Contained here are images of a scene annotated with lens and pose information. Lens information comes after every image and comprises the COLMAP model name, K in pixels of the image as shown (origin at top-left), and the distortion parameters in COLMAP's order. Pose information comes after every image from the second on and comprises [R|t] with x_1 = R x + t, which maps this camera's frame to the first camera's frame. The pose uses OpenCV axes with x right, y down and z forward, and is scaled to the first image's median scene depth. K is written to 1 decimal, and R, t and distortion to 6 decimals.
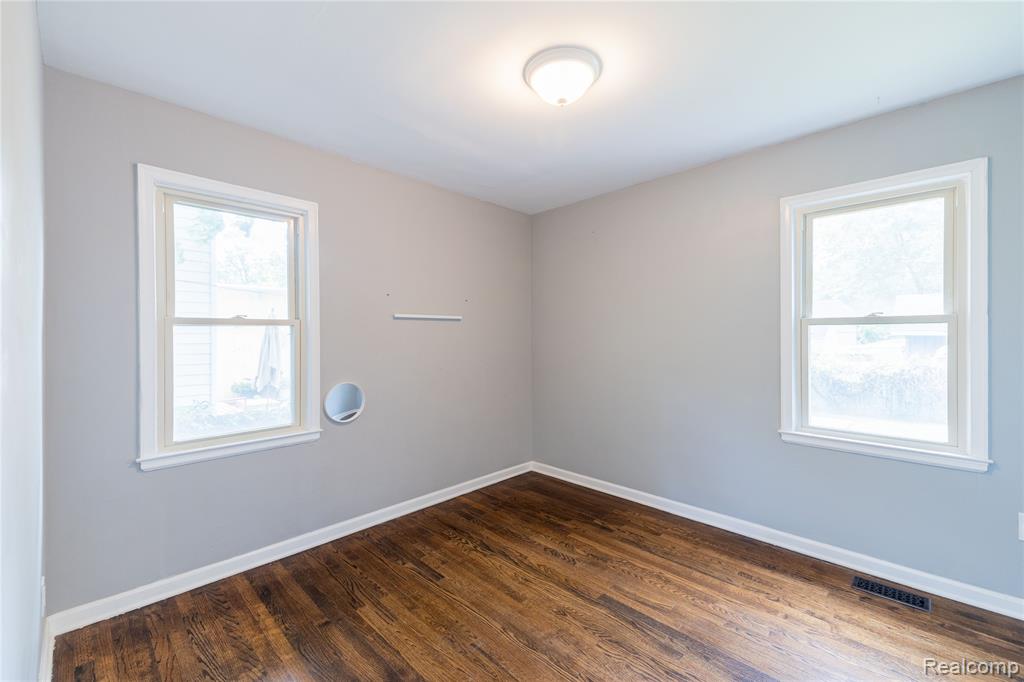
lens RADIAL K [[417.9, 0, 514.2], [0, 417.9, 336.0], [0, 0, 1]] dist [0.061549, -0.022678]
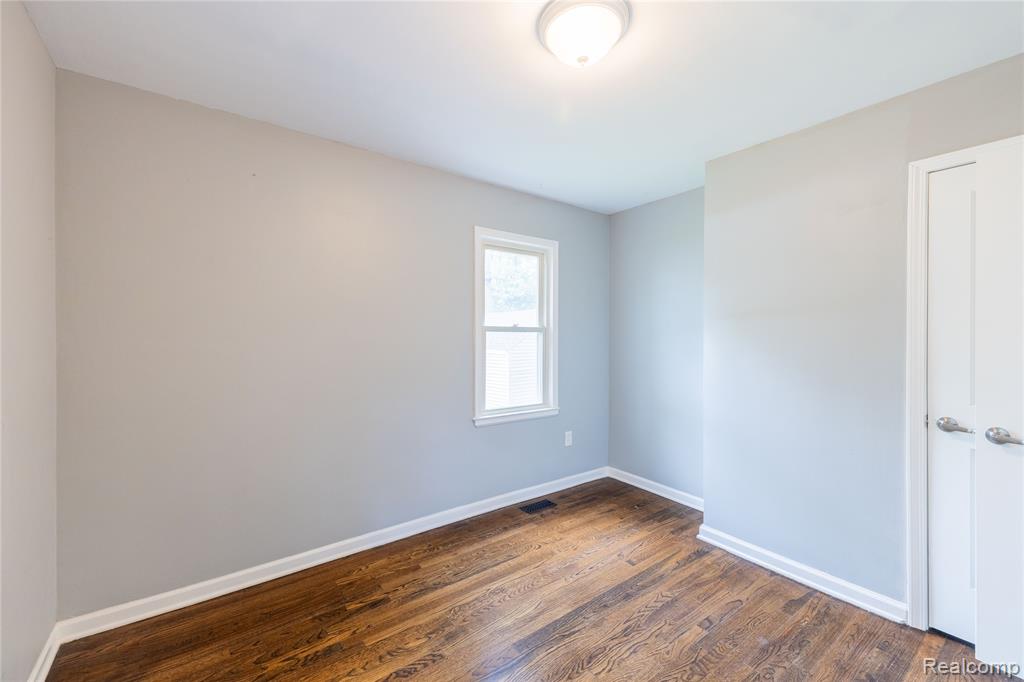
lens RADIAL K [[417.9, 0, 514.2], [0, 417.9, 336.0], [0, 0, 1]] dist [0.061549, -0.022678]
pose [[0.143508, 0.007744, 0.989619, -0.542757], [-0.010271, 0.999927, -0.006335, -0.003269], [-0.989596, -0.009255, 0.143577, 0.747195]]
